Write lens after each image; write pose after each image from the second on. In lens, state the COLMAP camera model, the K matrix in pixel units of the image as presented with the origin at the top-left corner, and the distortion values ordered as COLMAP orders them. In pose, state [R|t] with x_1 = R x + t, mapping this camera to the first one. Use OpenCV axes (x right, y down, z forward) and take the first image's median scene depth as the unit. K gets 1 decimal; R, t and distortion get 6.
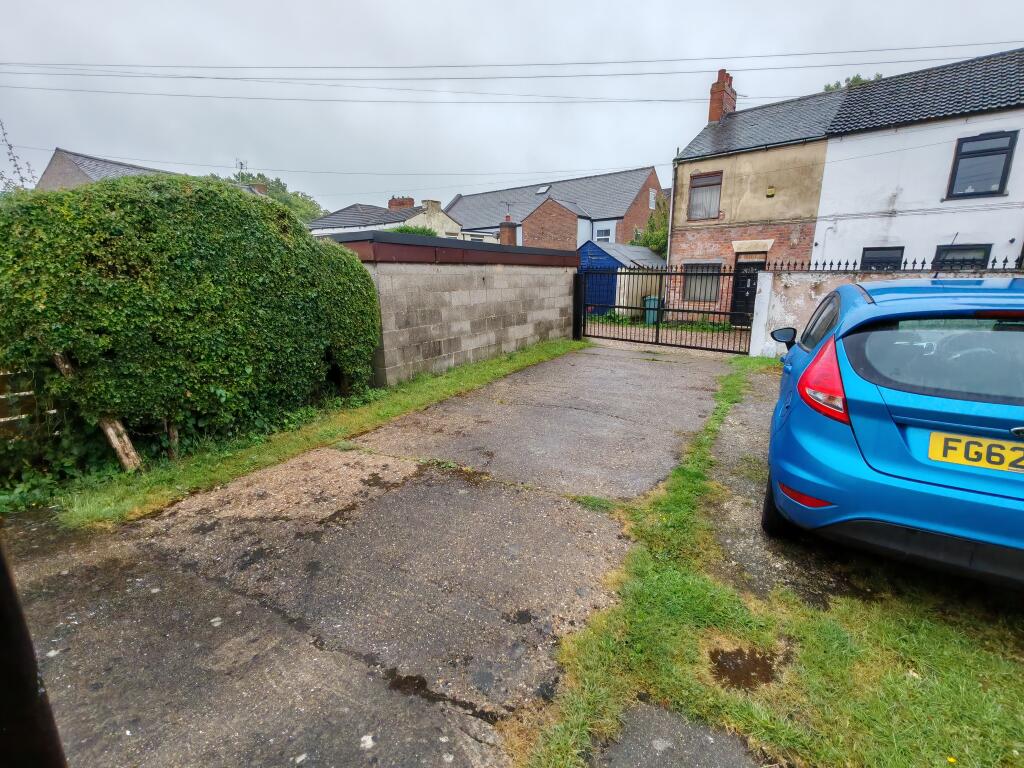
lens RADIAL K [[465.4, 0, 512.0], [0, 465.4, 384.0], [0, 0, 1]] dist [-0.001455, 0.000133]
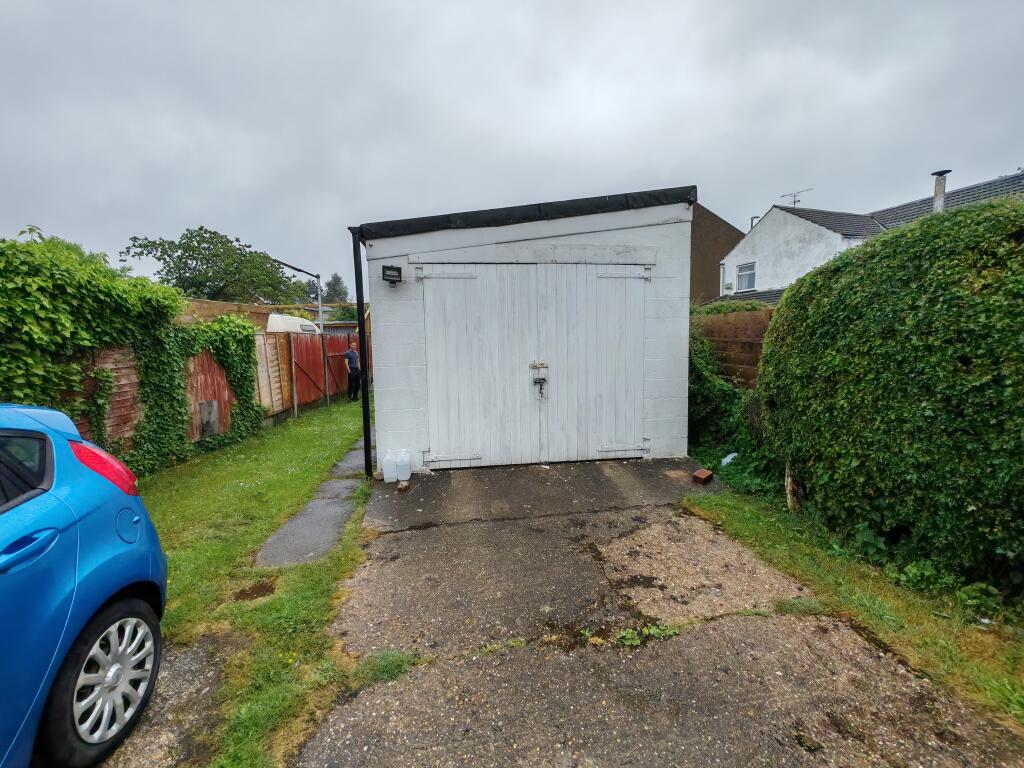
lens RADIAL K [[465.4, 0, 512.0], [0, 465.4, 384.0], [0, 0, 1]] dist [-0.001455, 0.000133]
pose [[-0.789912, 0.080069, -0.607970, 0.450573], [-0.116937, 0.953577, 0.277518, -0.406222], [0.601967, 0.290309, -0.743879, 1.601123]]
